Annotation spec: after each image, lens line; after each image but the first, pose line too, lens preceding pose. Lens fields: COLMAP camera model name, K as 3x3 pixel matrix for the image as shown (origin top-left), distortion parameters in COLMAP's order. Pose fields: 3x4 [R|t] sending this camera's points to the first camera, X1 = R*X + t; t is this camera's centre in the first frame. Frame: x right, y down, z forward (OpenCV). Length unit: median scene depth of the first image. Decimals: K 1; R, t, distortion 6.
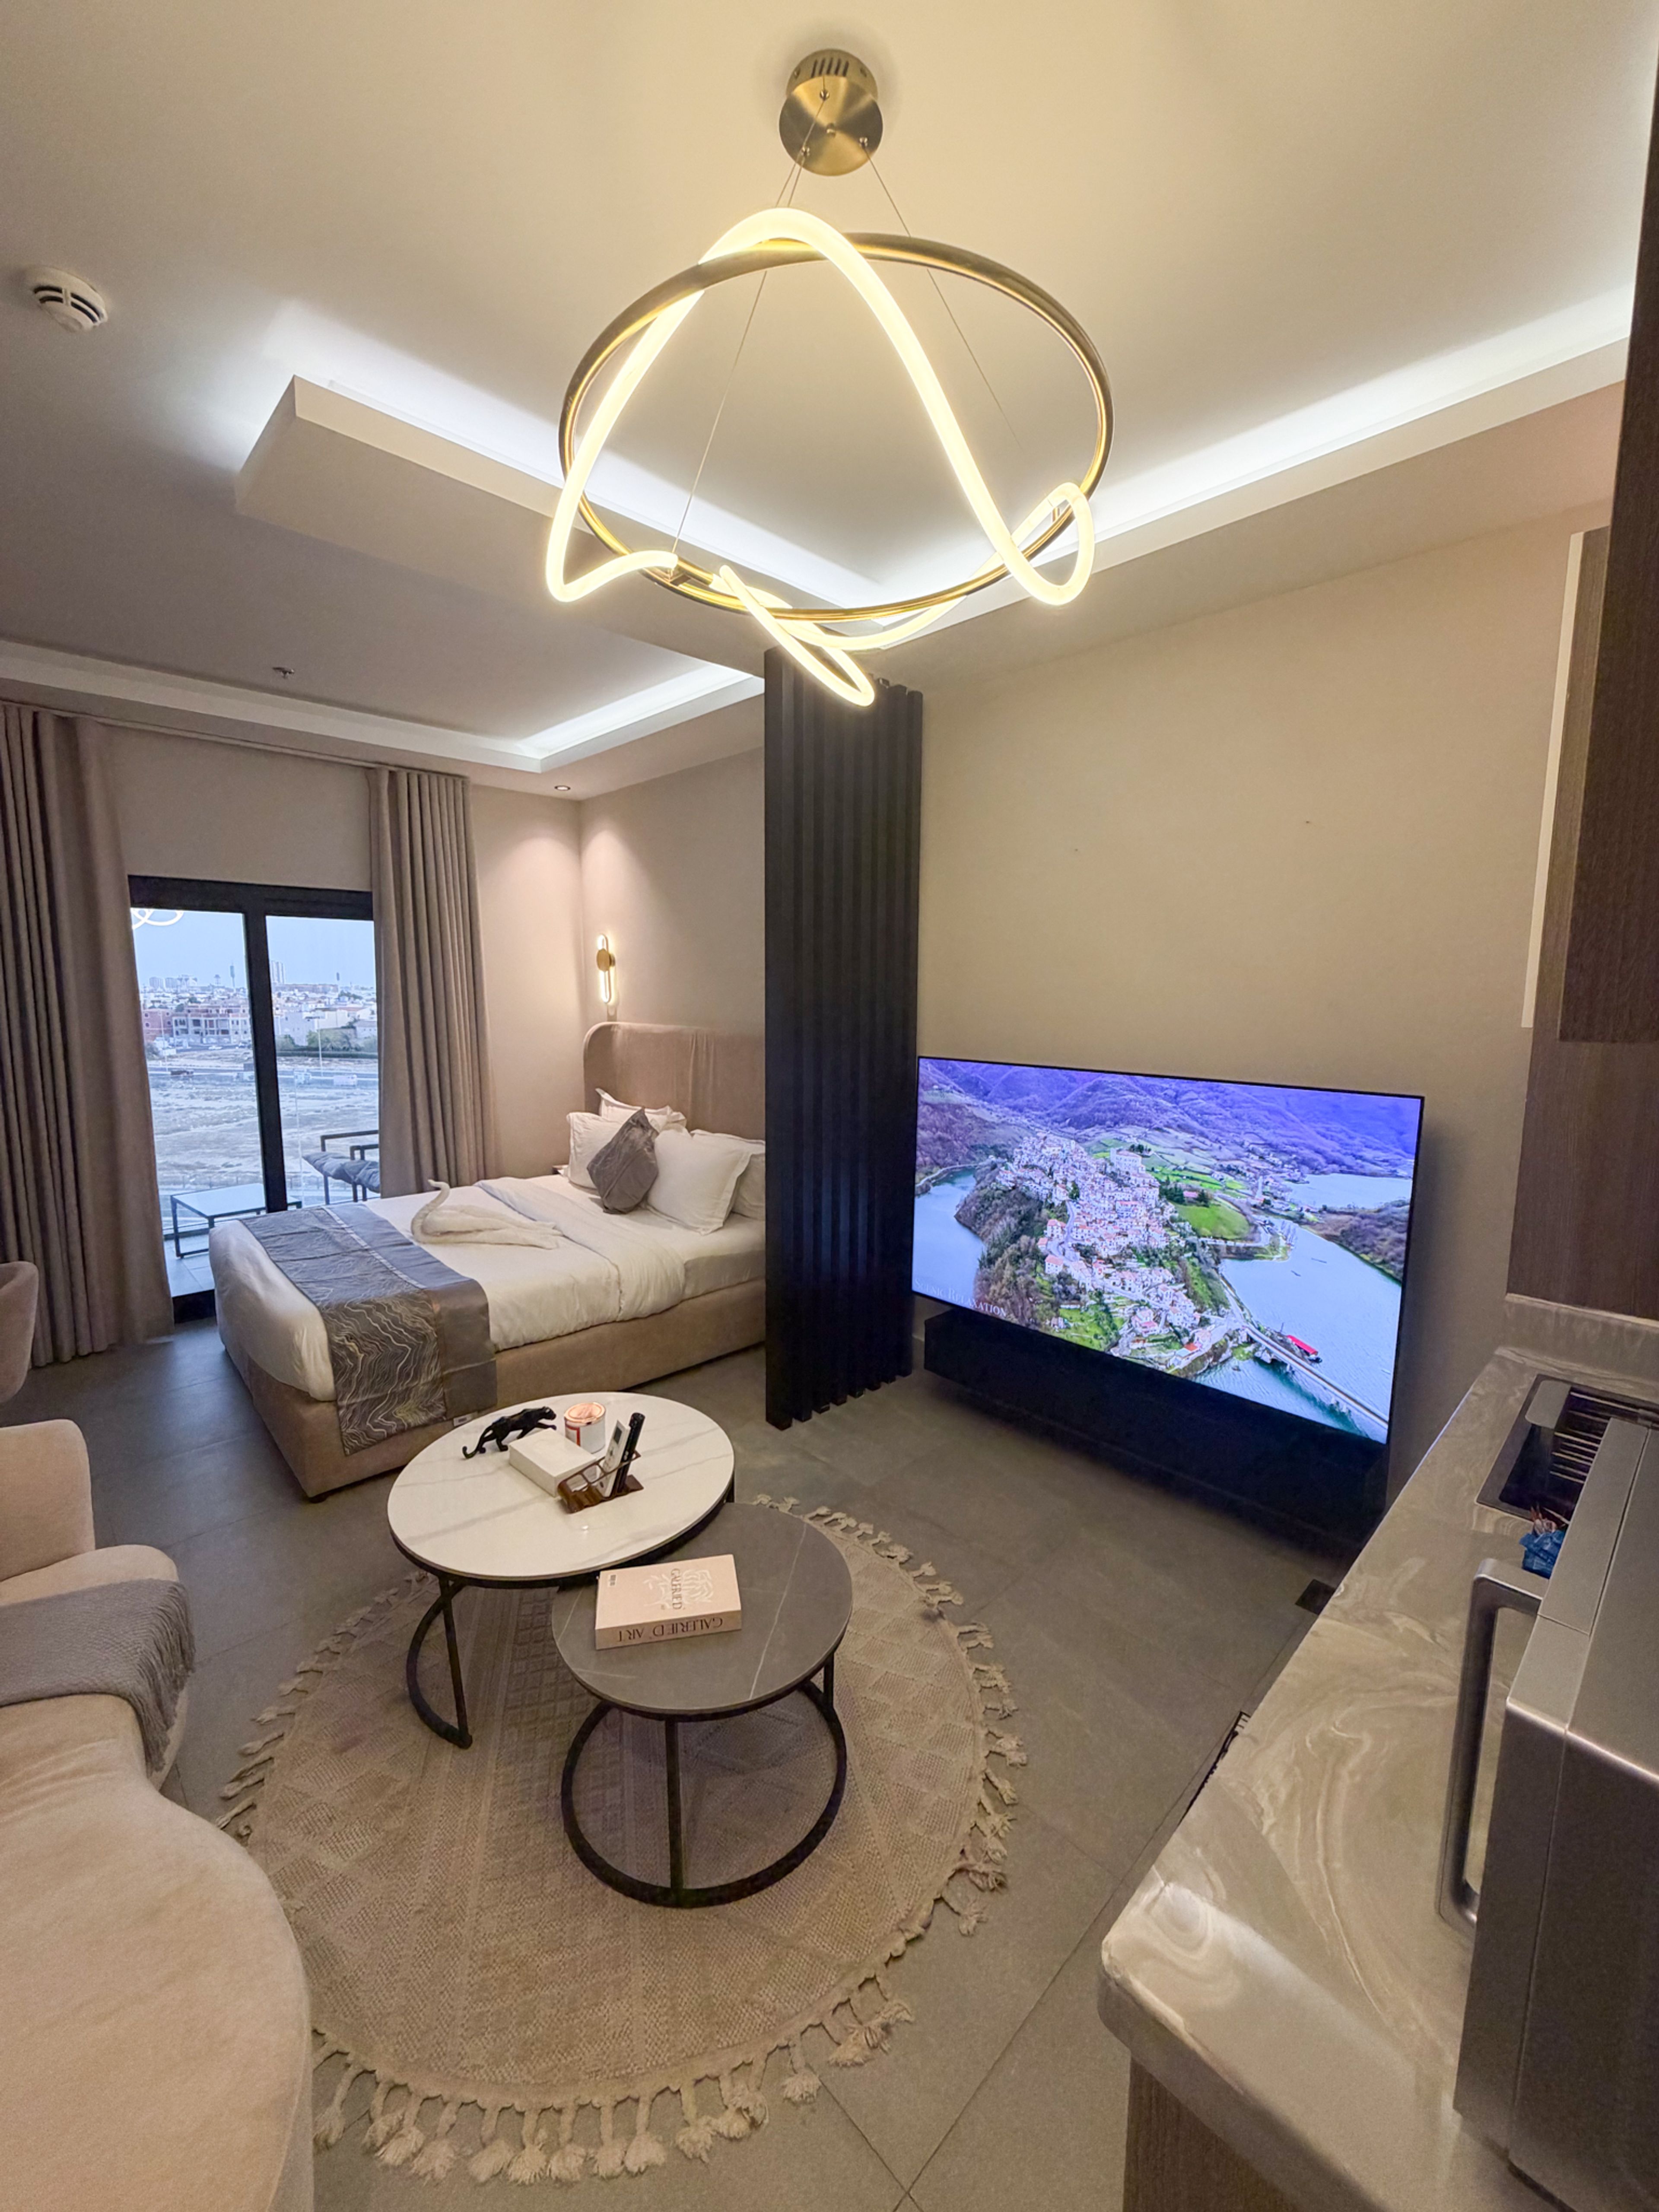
lens RADIAL K [[882.3, 0, 827.4], [0, 882.3, 1100.0], [0, 0, 1]] dist [-0.001663, 0.000037]
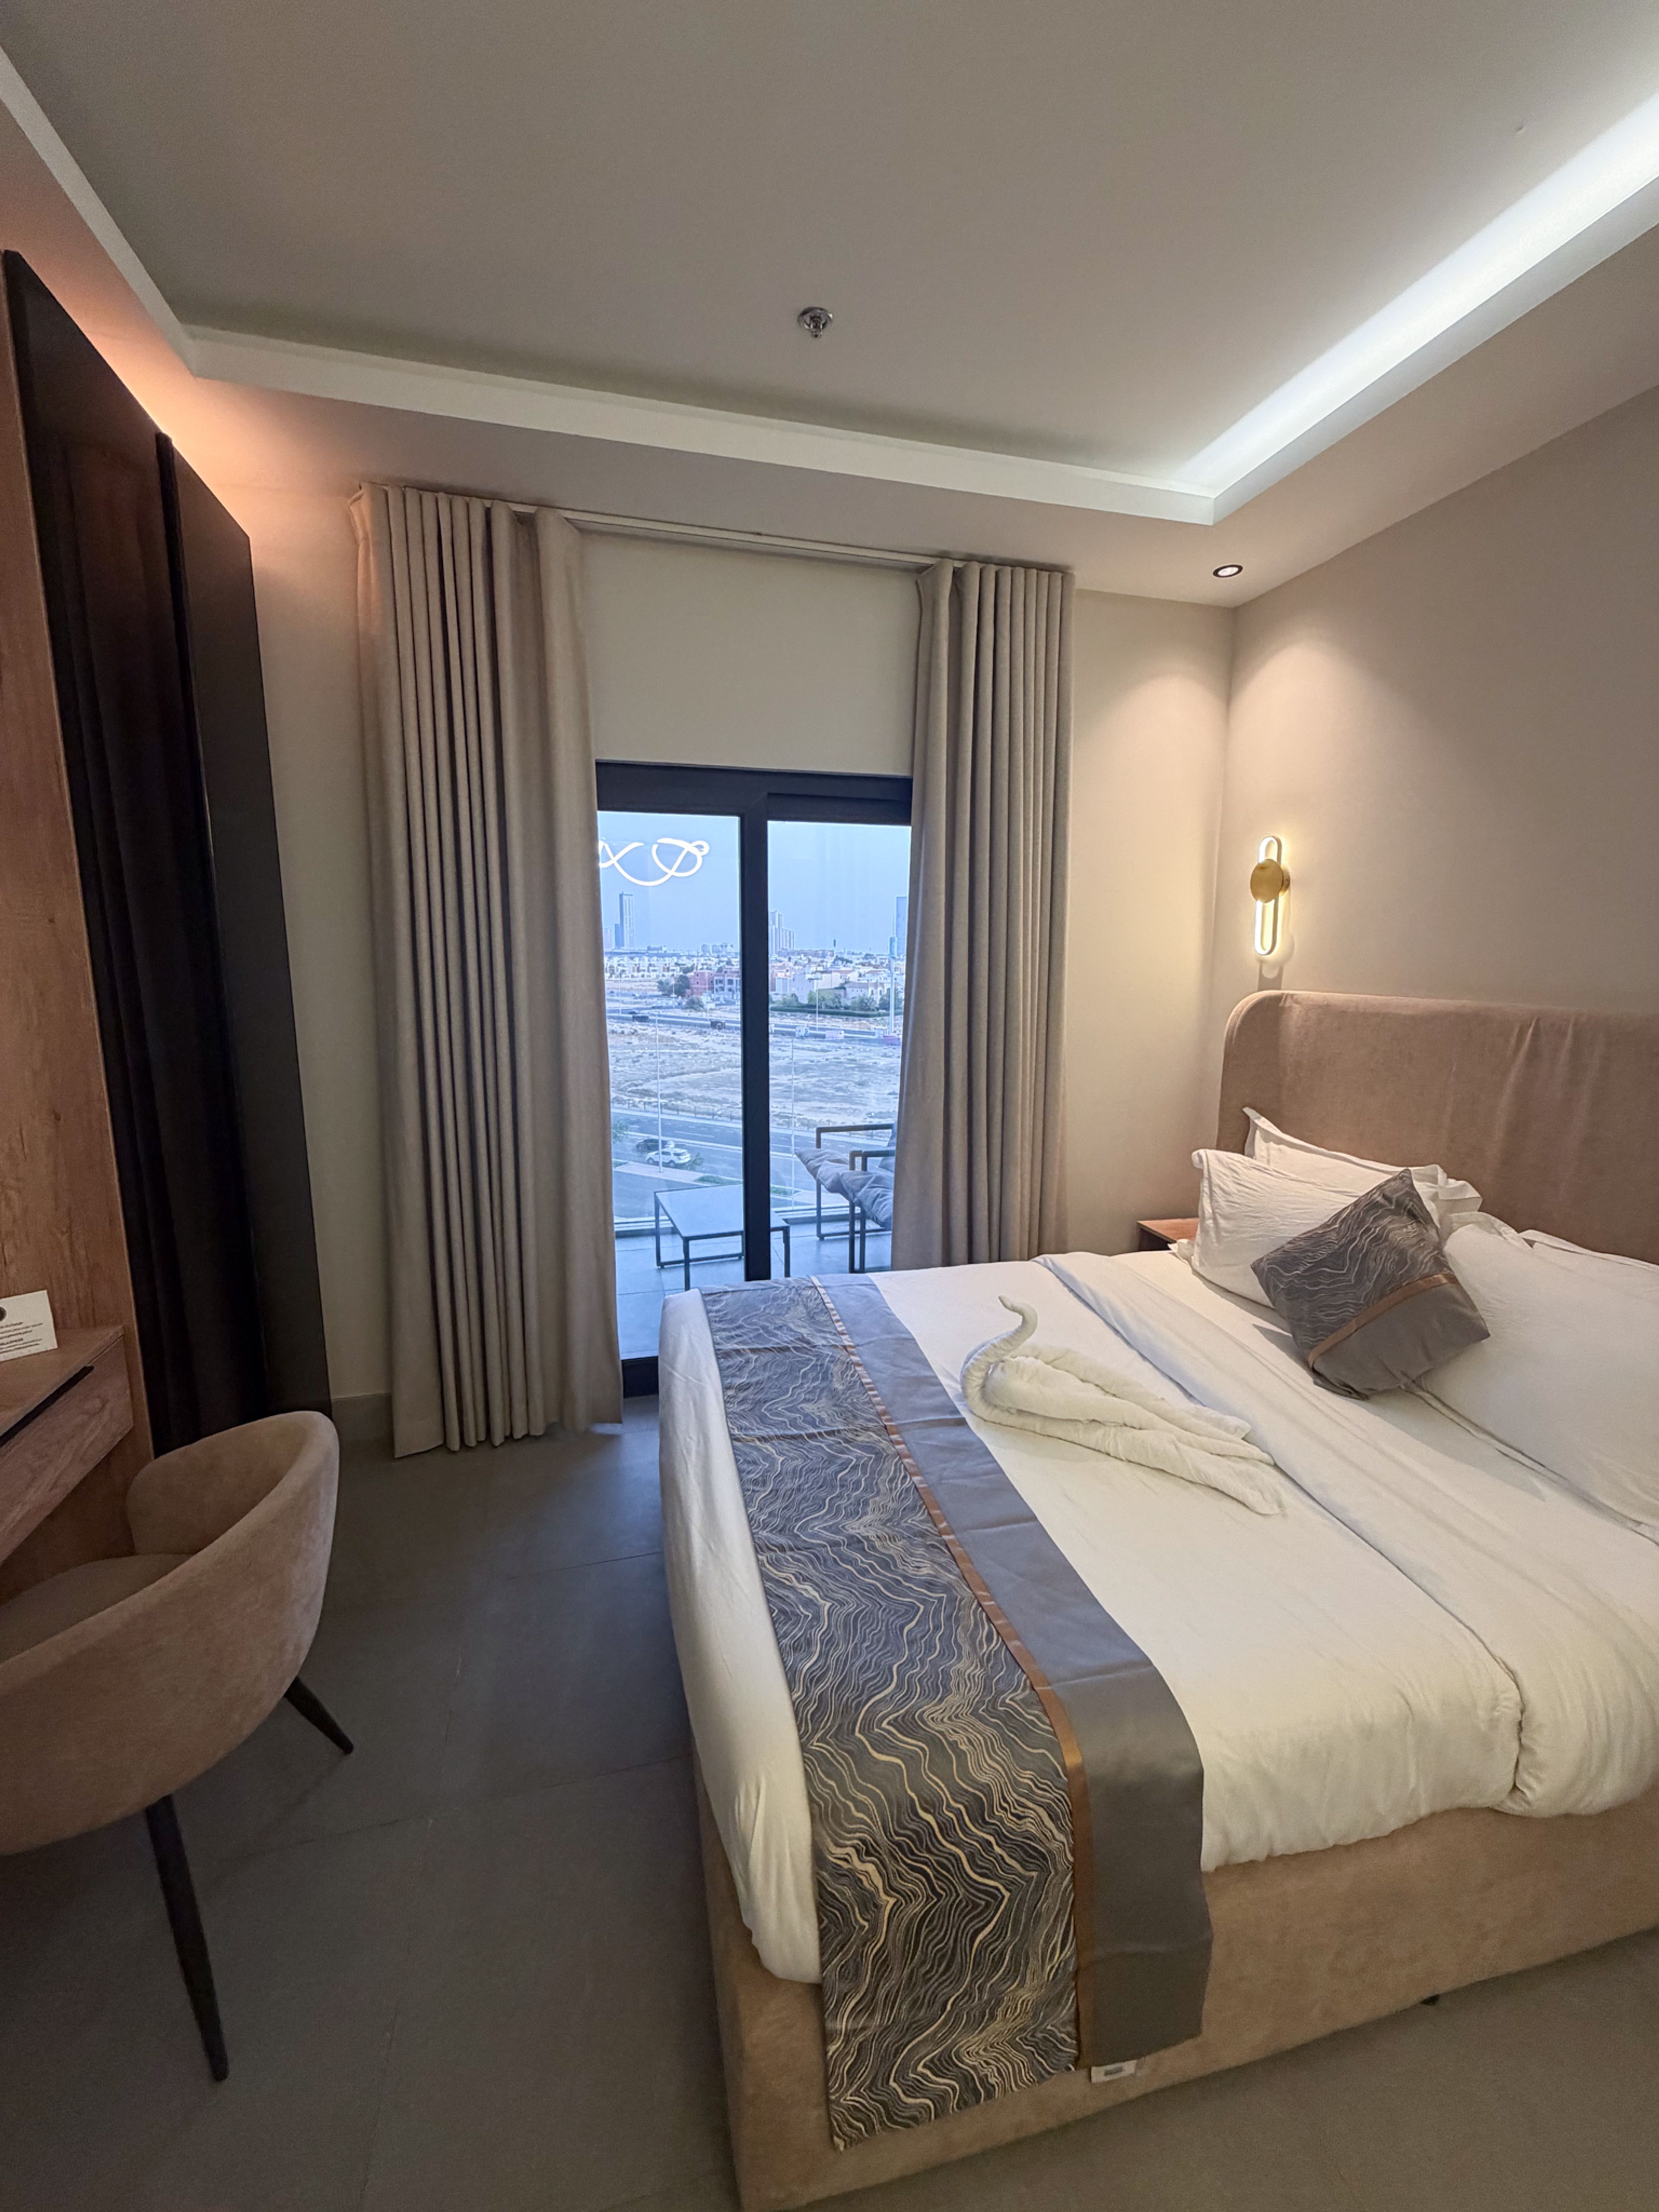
lens RADIAL K [[882.3, 0, 827.4], [0, 882.3, 1100.0], [0, 0, 1]] dist [-0.001663, 0.000037]
pose [[0.872299, 0.080206, -0.482350, -0.278255], [-0.061563, 0.996620, 0.054386, -0.040267], [0.485082, -0.017746, 0.874289, 0.467634]]
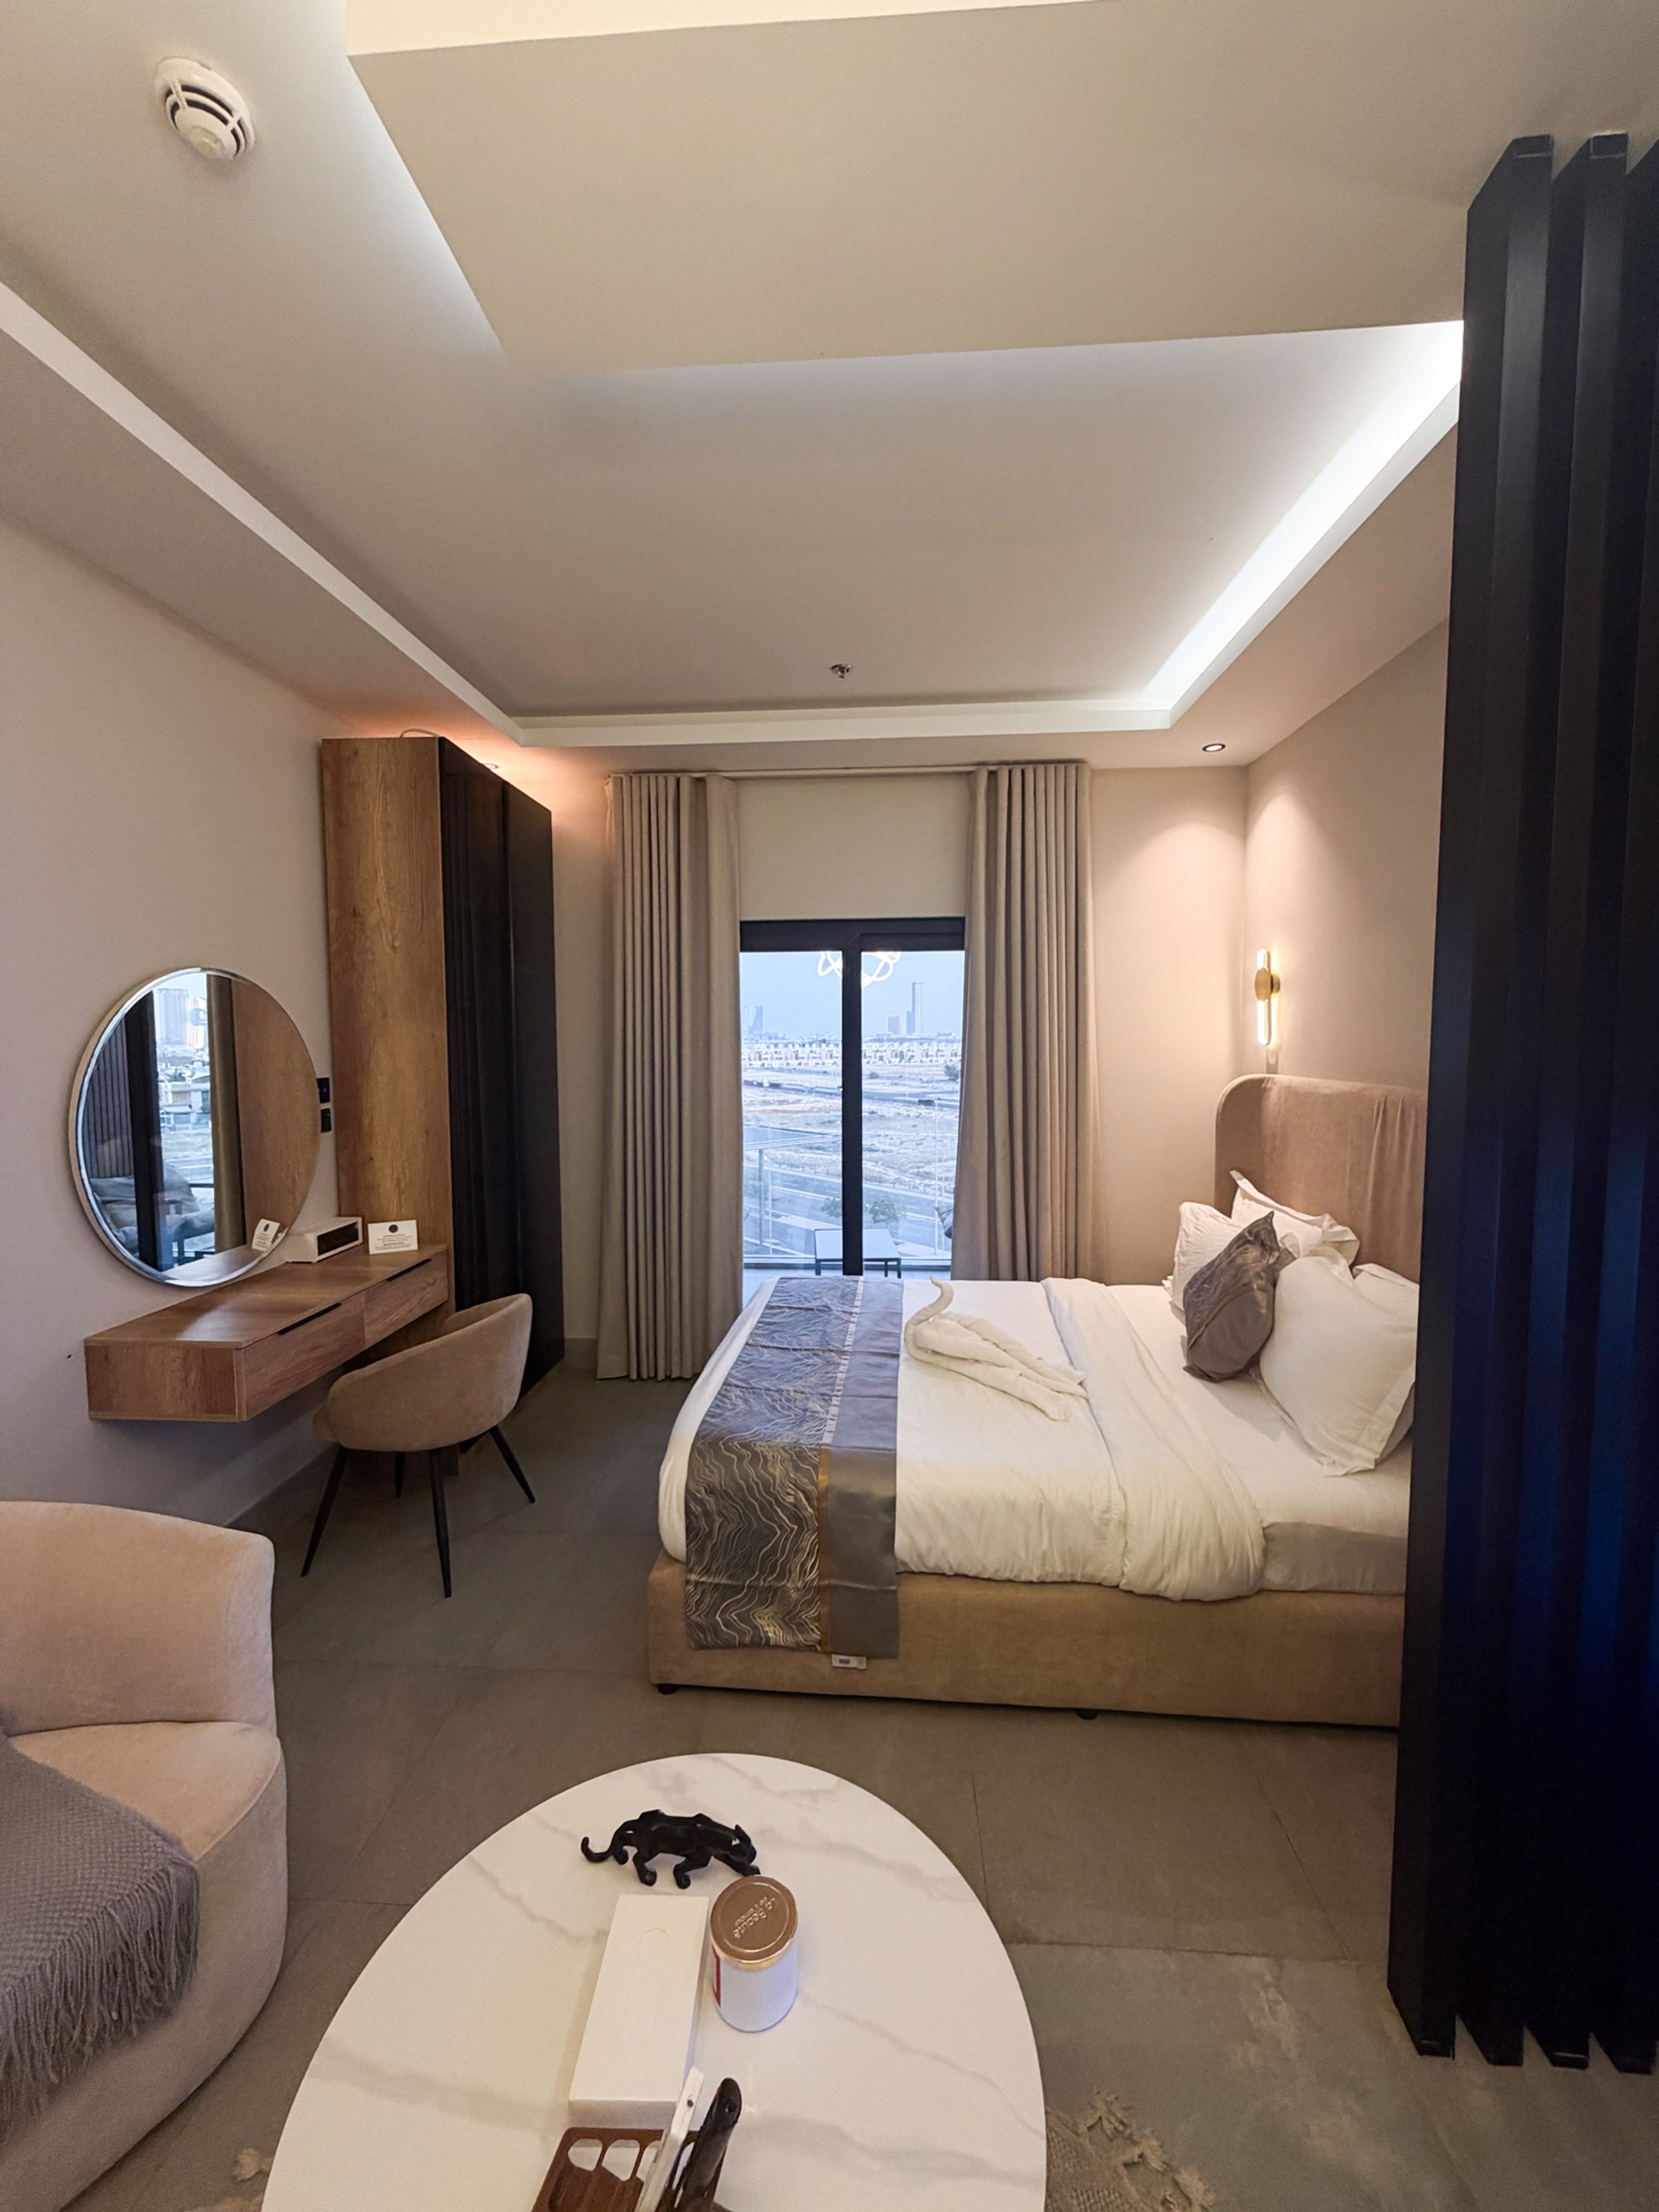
lens RADIAL K [[884.3, 0, 821.9], [0, 884.3, 1099.8], [0, 0, 1]] dist [-0.000691, 0.000320]
pose [[0.669136, 0.044390, -0.741813, 0.039587], [-0.085071, 0.996228, -0.017122, -0.036126], [0.738255, 0.074564, 0.670388, 0.377100]]
